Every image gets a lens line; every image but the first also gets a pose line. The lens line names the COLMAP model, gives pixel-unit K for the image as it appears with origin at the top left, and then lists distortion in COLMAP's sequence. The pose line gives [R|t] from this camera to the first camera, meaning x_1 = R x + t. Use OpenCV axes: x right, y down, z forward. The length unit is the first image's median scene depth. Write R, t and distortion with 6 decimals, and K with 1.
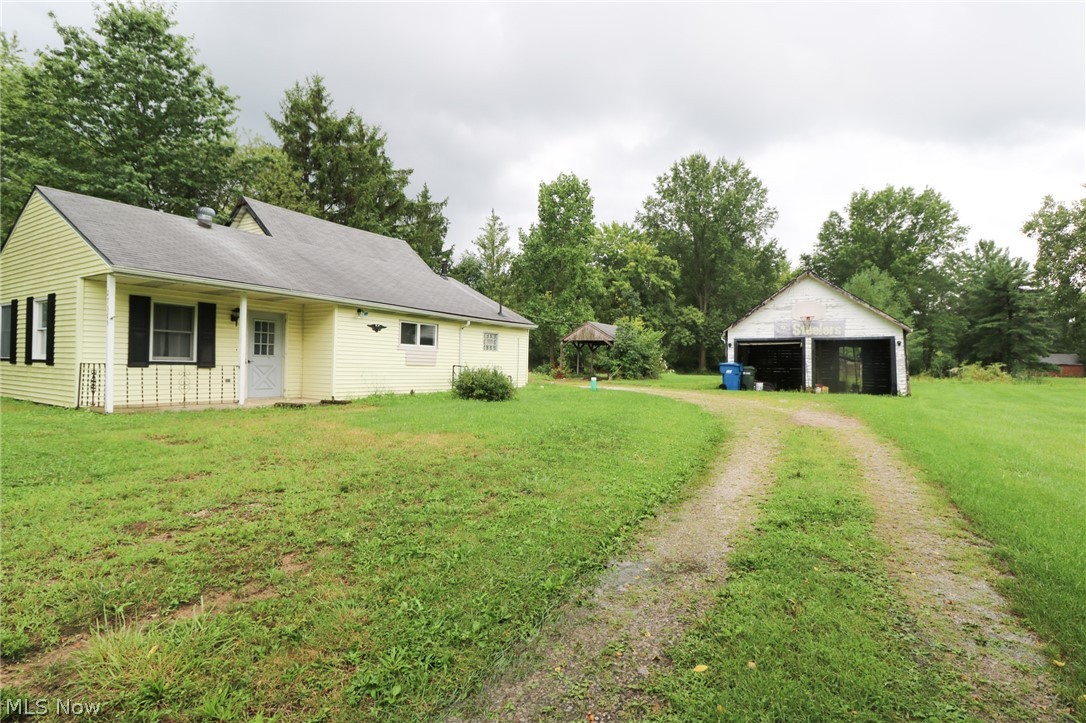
lens RADIAL K [[562.0, 0, 544.4], [0, 562.0, 360.6], [0, 0, 1]] dist [-0.026301, -0.001010]
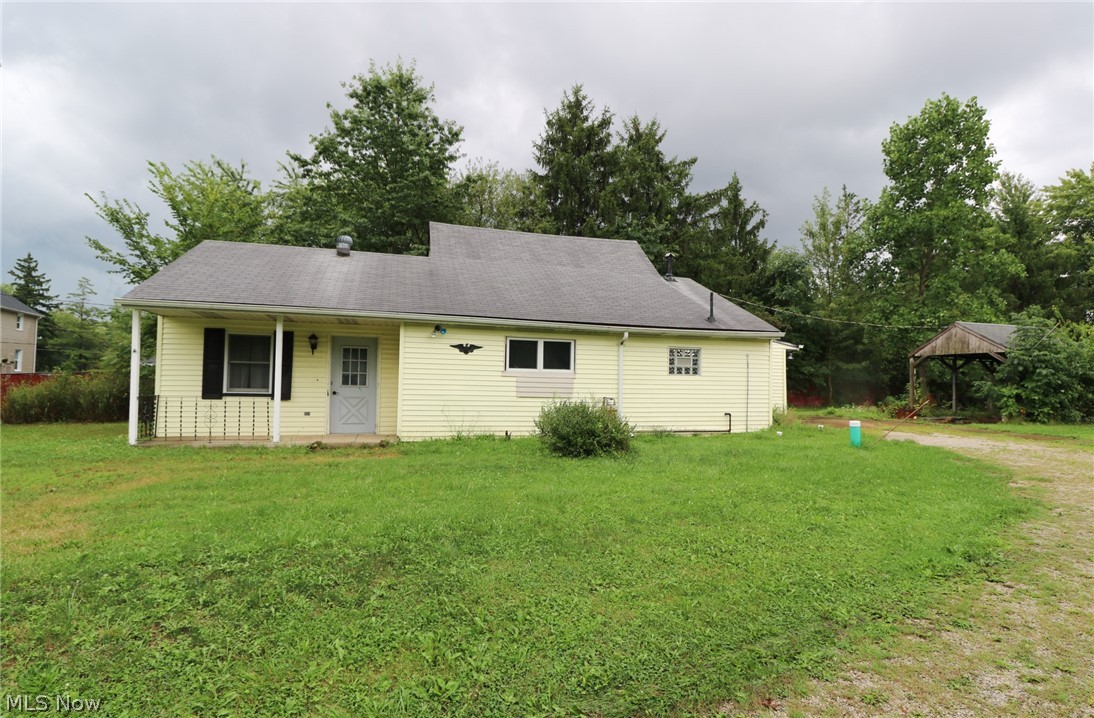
lens RADIAL K [[550.8, 0, 546.9], [0, 550.8, 360.3], [0, 0, 1]] dist [-0.007374, -0.002001]
pose [[0.724500, -0.040835, -0.688064, 0.327499], [0.005387, 0.998549, -0.053590, -0.001513], [0.689254, 0.035119, 0.723668, 0.578395]]
